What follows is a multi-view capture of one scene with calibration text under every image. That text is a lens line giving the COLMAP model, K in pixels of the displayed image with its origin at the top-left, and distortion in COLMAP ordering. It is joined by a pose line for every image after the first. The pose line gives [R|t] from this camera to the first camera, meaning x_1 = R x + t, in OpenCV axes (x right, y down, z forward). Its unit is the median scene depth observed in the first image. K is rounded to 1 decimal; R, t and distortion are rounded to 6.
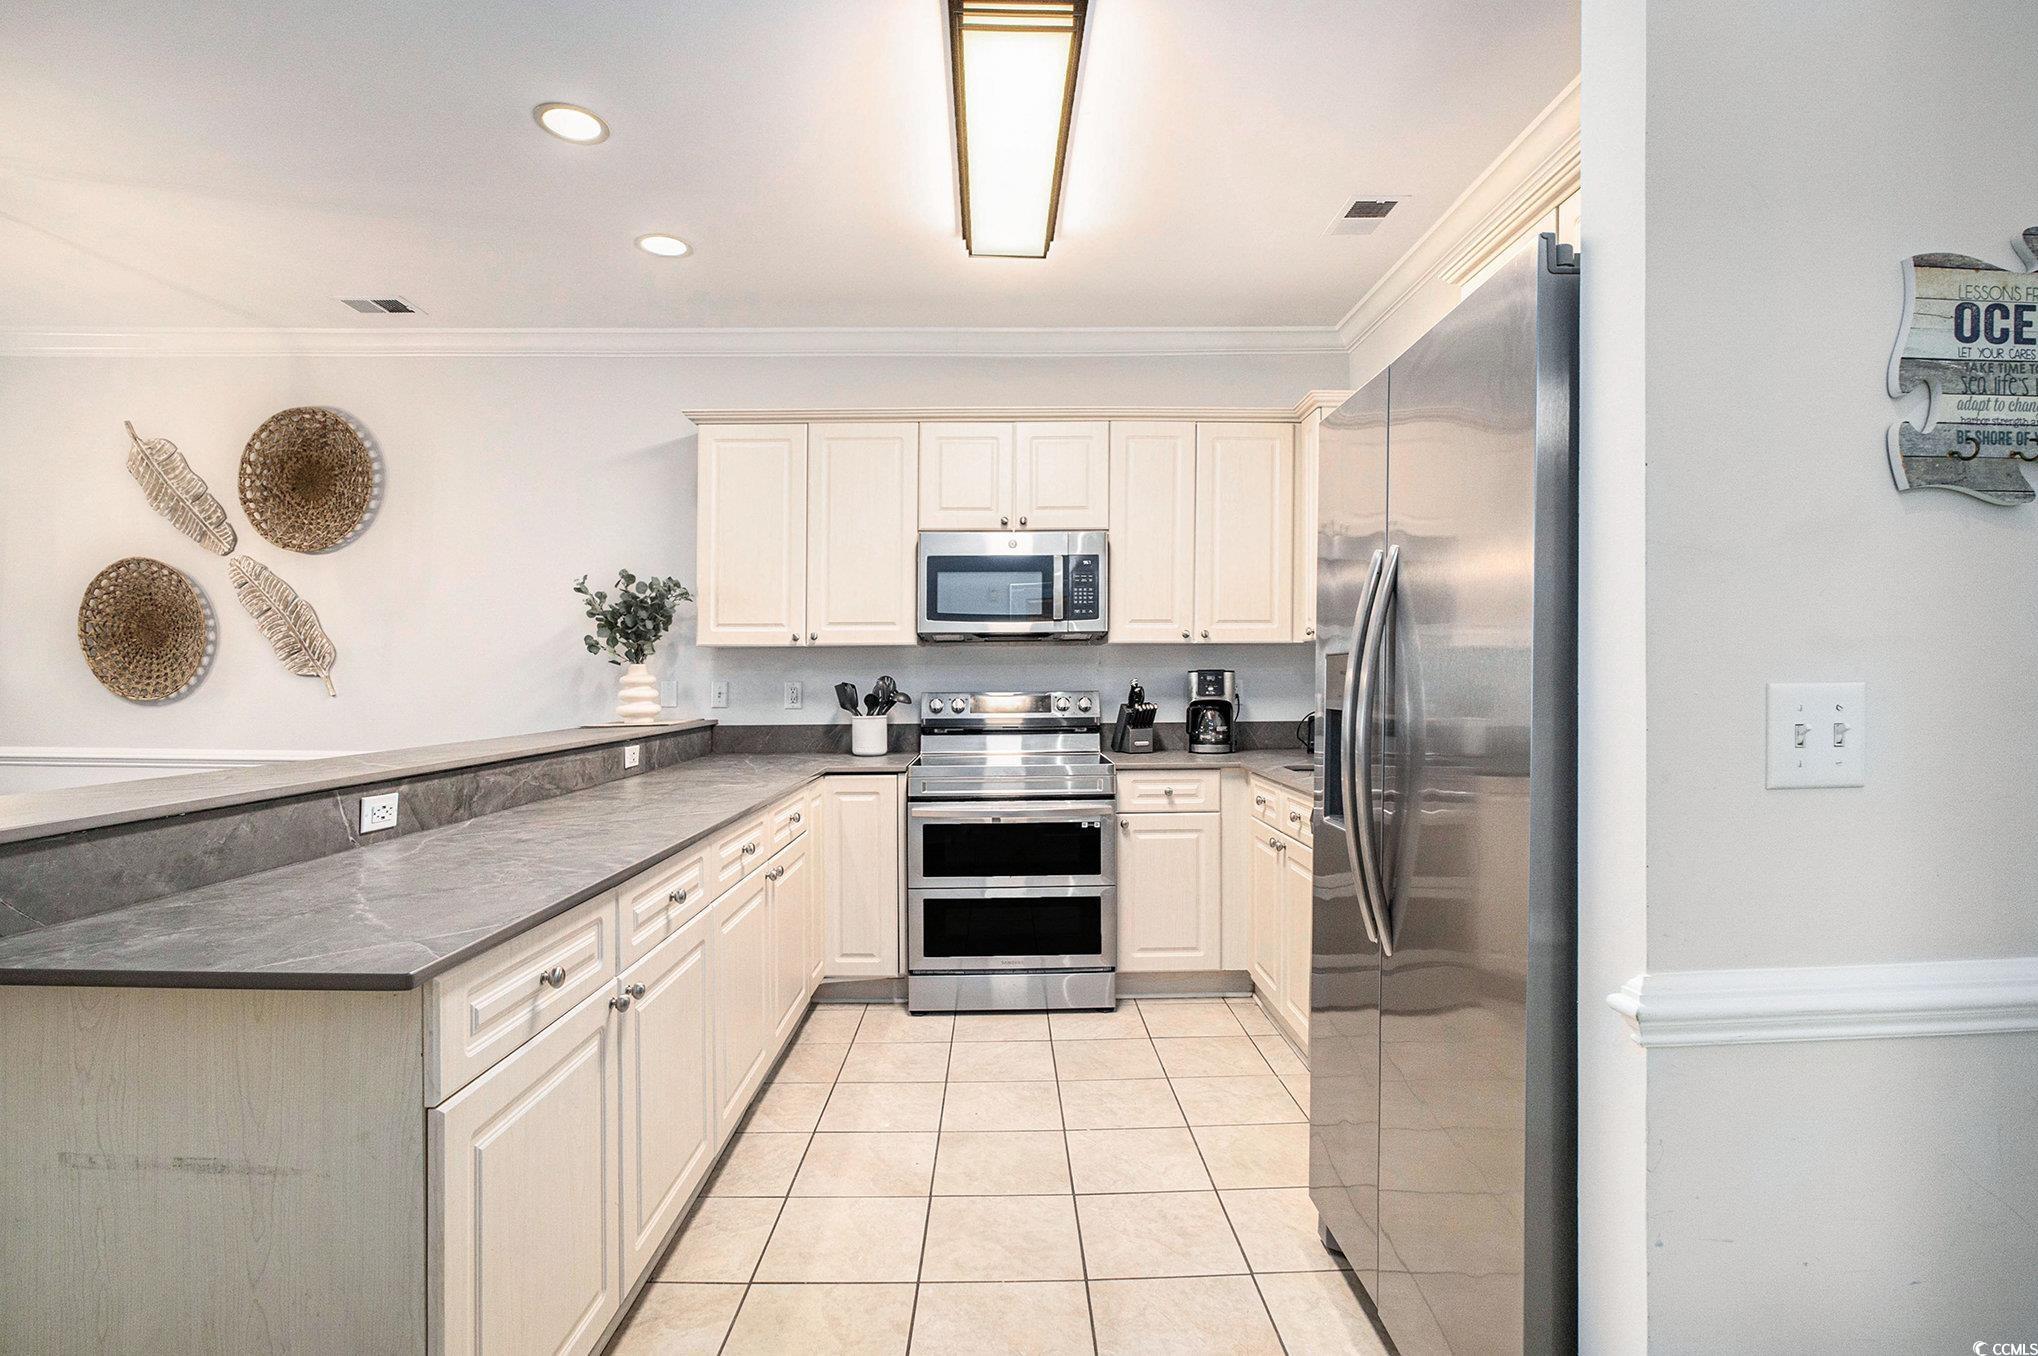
lens RADIAL K [[962.9, 0, 1034.8], [0, 962.9, 671.9], [0, 0, 1]] dist [-0.057687, 0.000077]
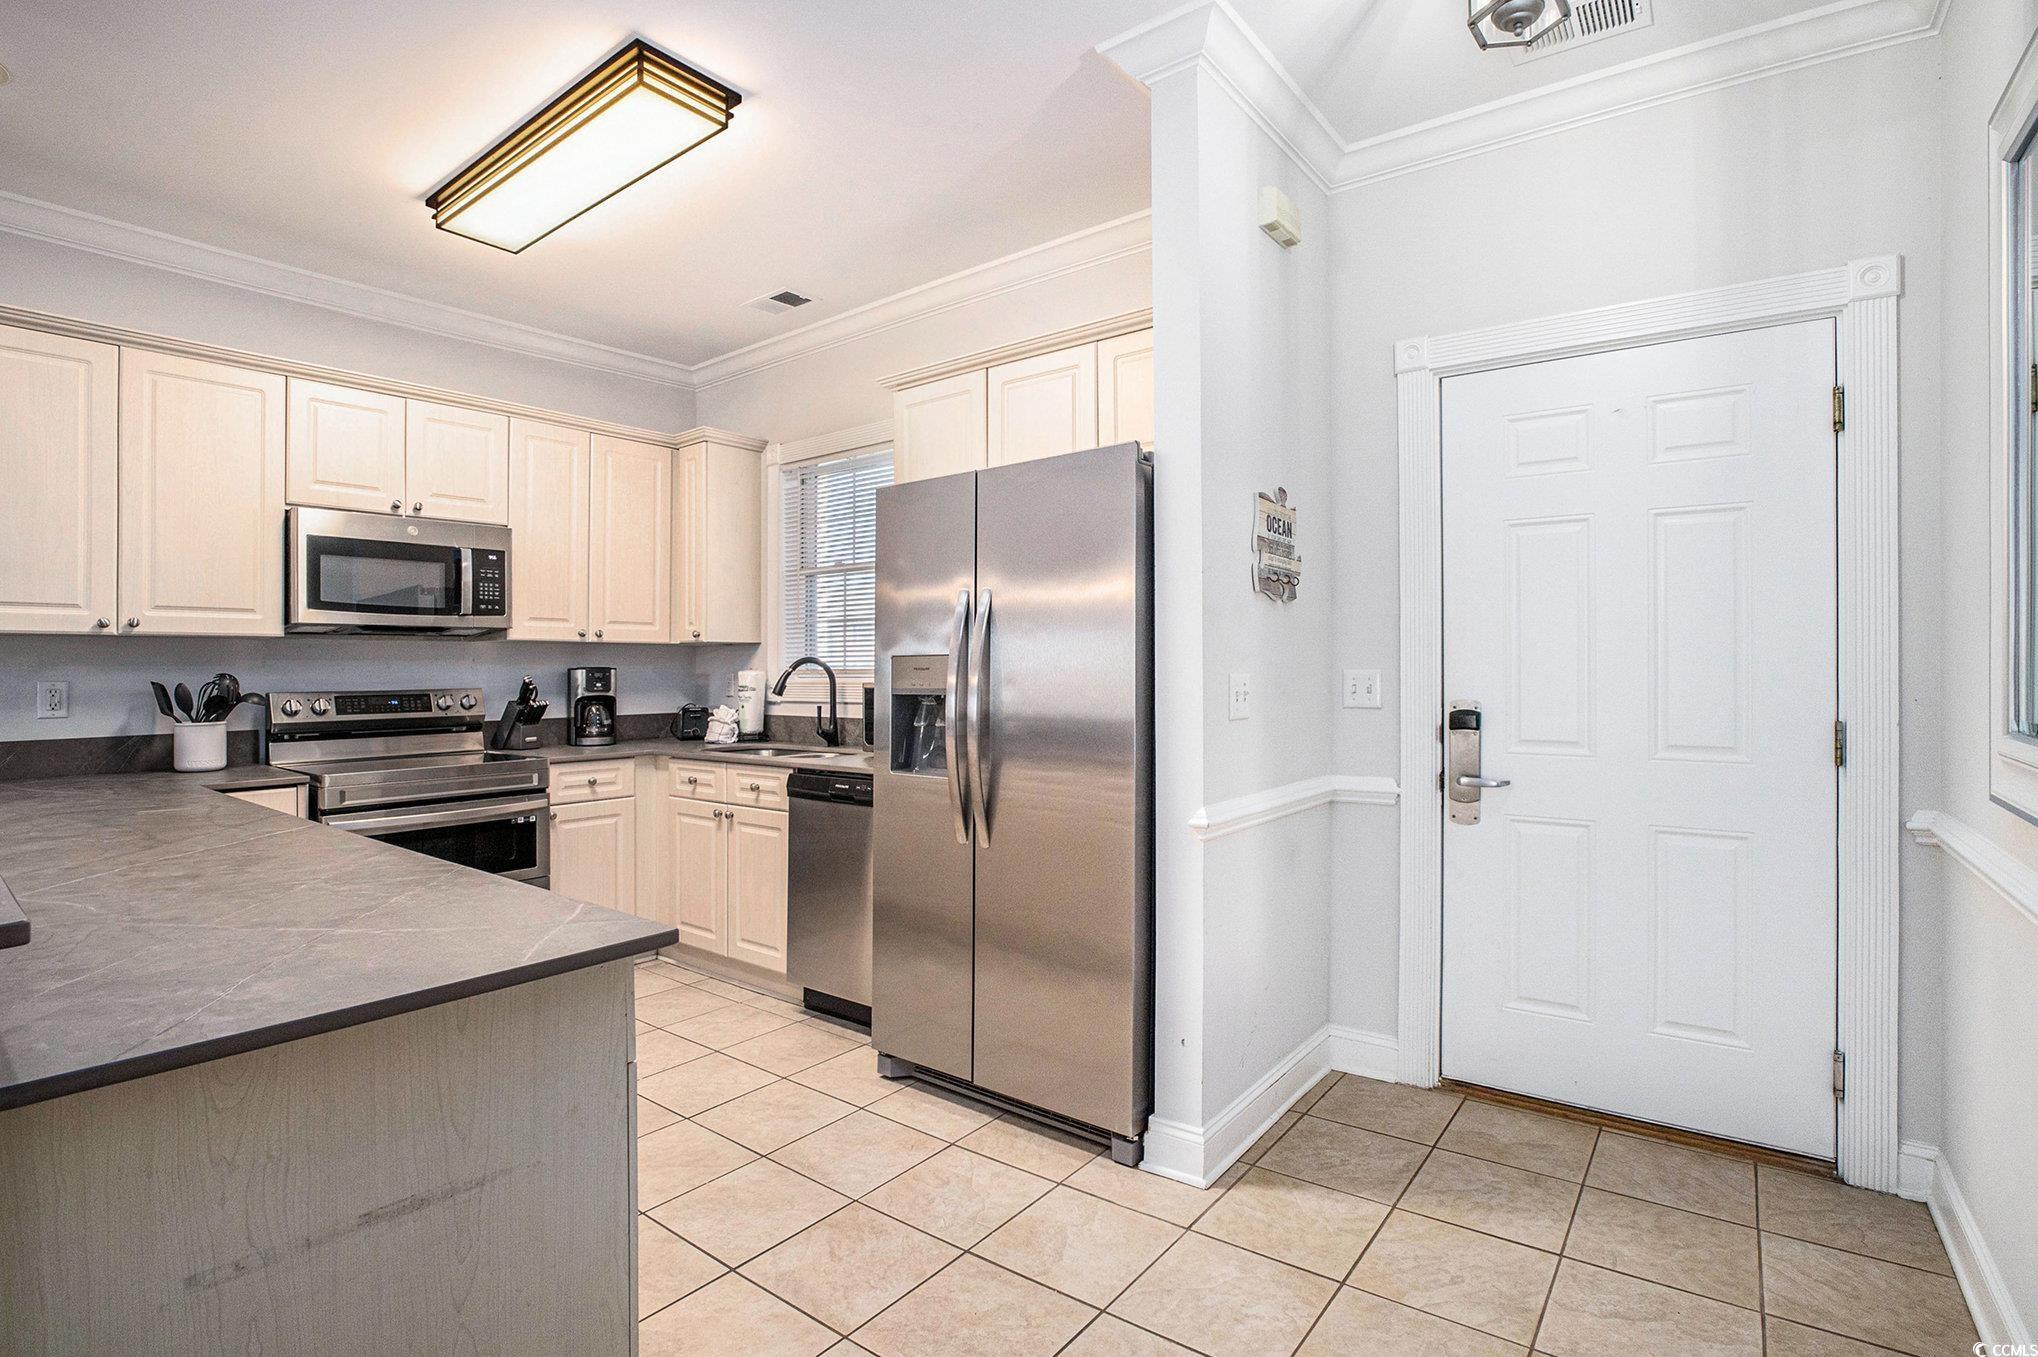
lens RADIAL K [[951.9, 0, 1003.6], [0, 951.9, 670.8], [0, 0, 1]] dist [-0.034632, 0.000662]
pose [[0.641969, 0.000494, 0.766731, -0.350068], [-0.001281, 0.999999, 0.000429, 0.000944], [-0.766730, -0.001257, 0.641969, -0.021011]]
